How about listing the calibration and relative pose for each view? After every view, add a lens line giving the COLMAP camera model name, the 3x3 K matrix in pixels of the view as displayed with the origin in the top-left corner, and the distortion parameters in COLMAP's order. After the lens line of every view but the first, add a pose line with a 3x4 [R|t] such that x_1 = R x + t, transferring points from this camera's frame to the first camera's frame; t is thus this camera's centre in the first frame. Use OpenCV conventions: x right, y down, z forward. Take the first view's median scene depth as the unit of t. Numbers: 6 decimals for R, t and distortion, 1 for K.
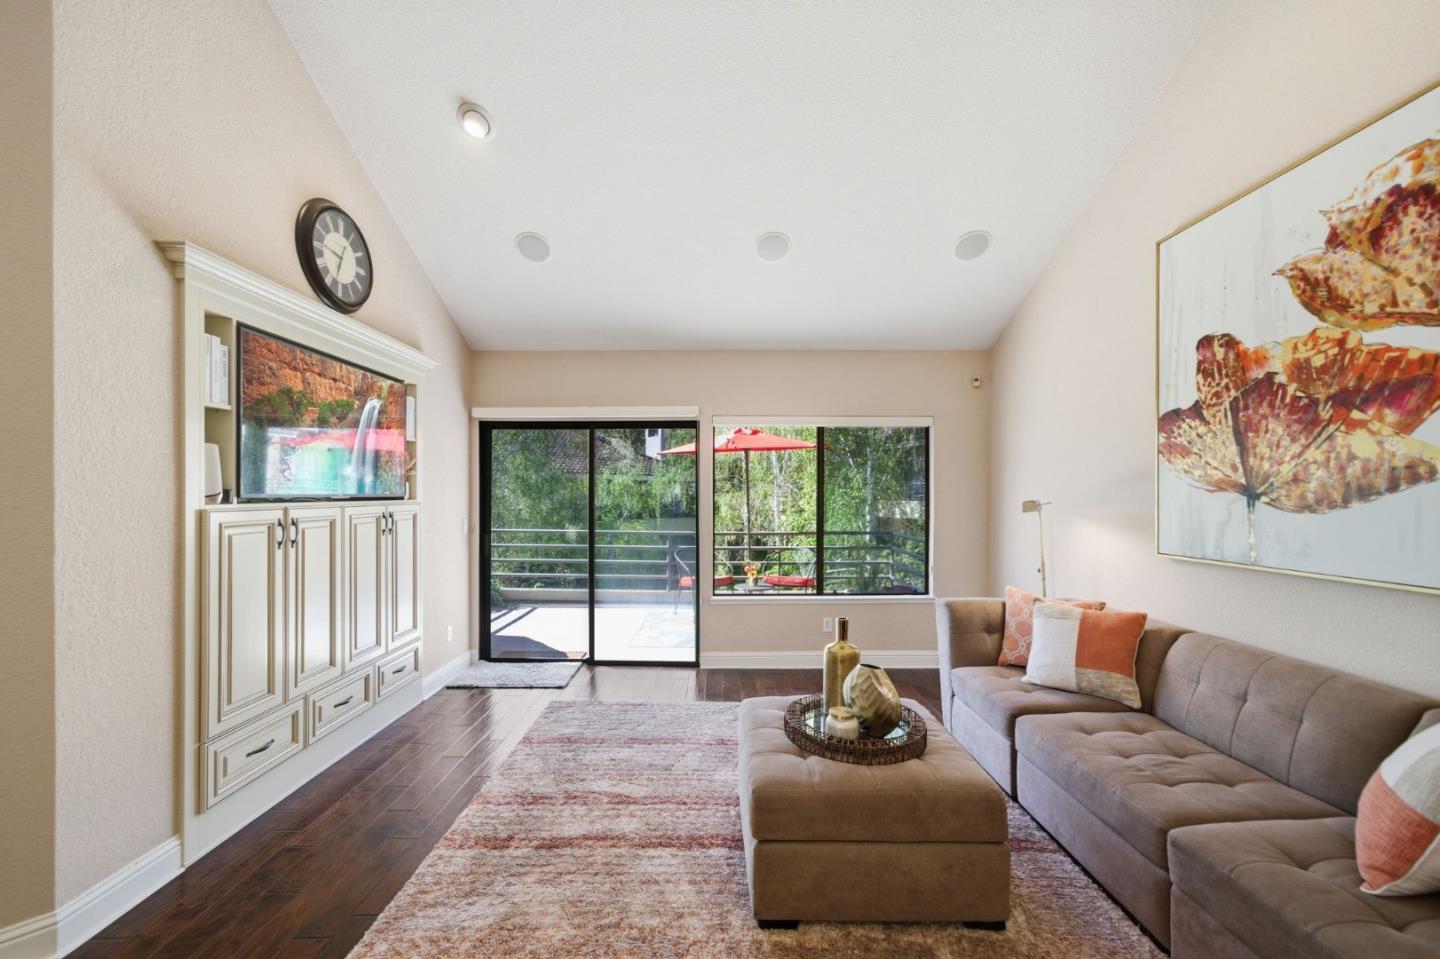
lens RADIAL K [[583.9, 0, 730.6], [0, 583.9, 484.7], [0, 0, 1]] dist [0.001215, 0.000298]
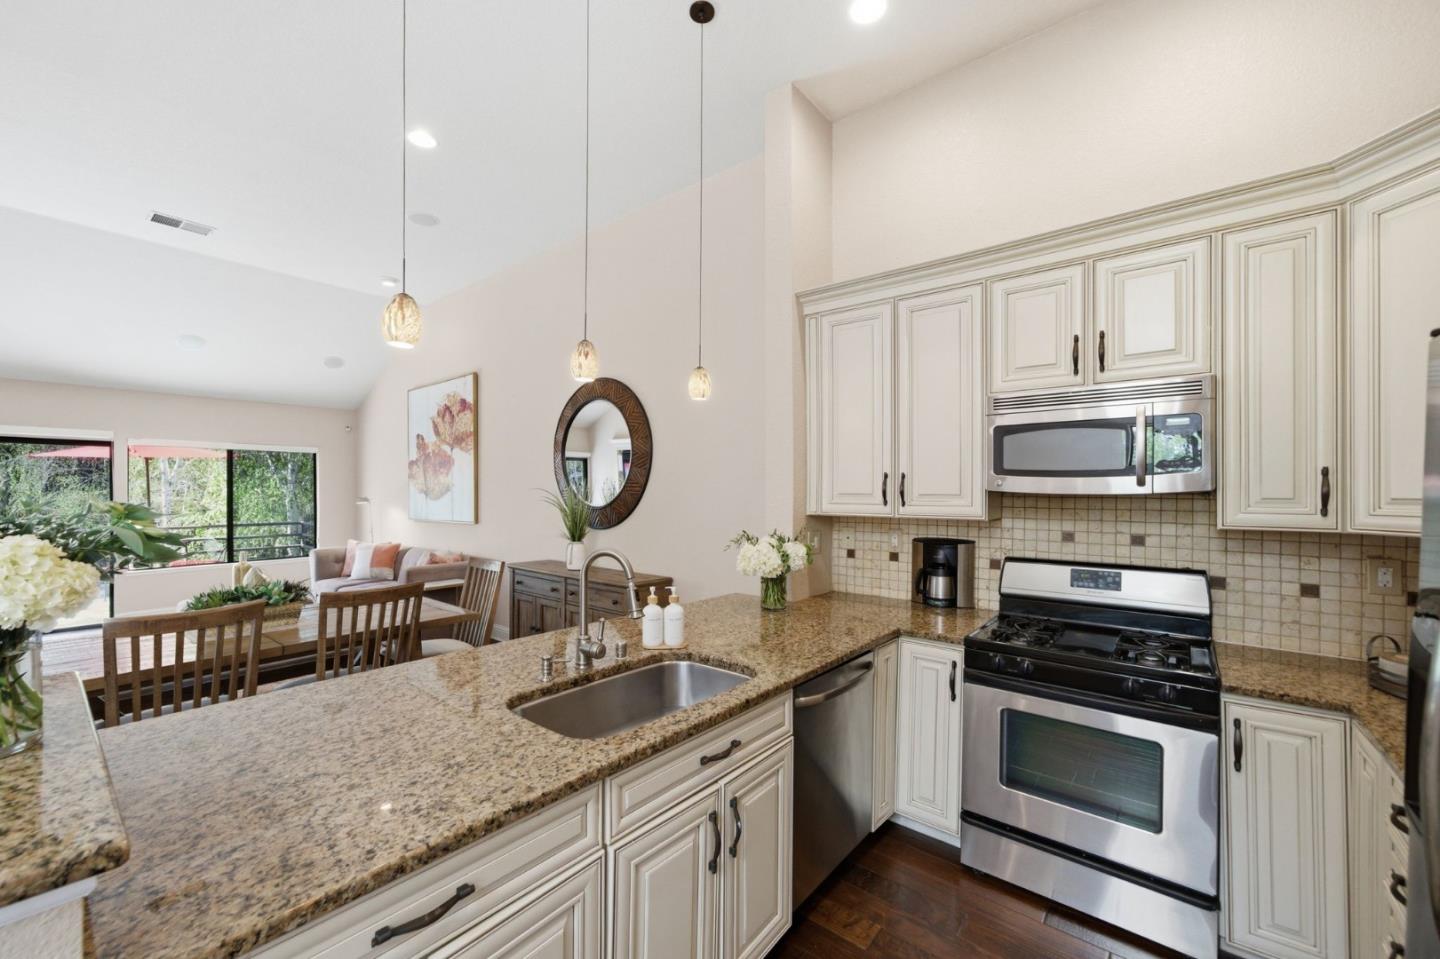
lens RADIAL K [[583.9, 0, 730.6], [0, 583.9, 484.7], [0, 0, 1]] dist [0.001215, 0.000298]
pose [[0.656666, 0.001471, 0.754180, -0.264109], [-0.008278, 0.999952, 0.005257, -0.055103], [-0.754136, -0.009695, 0.656647, -1.898932]]
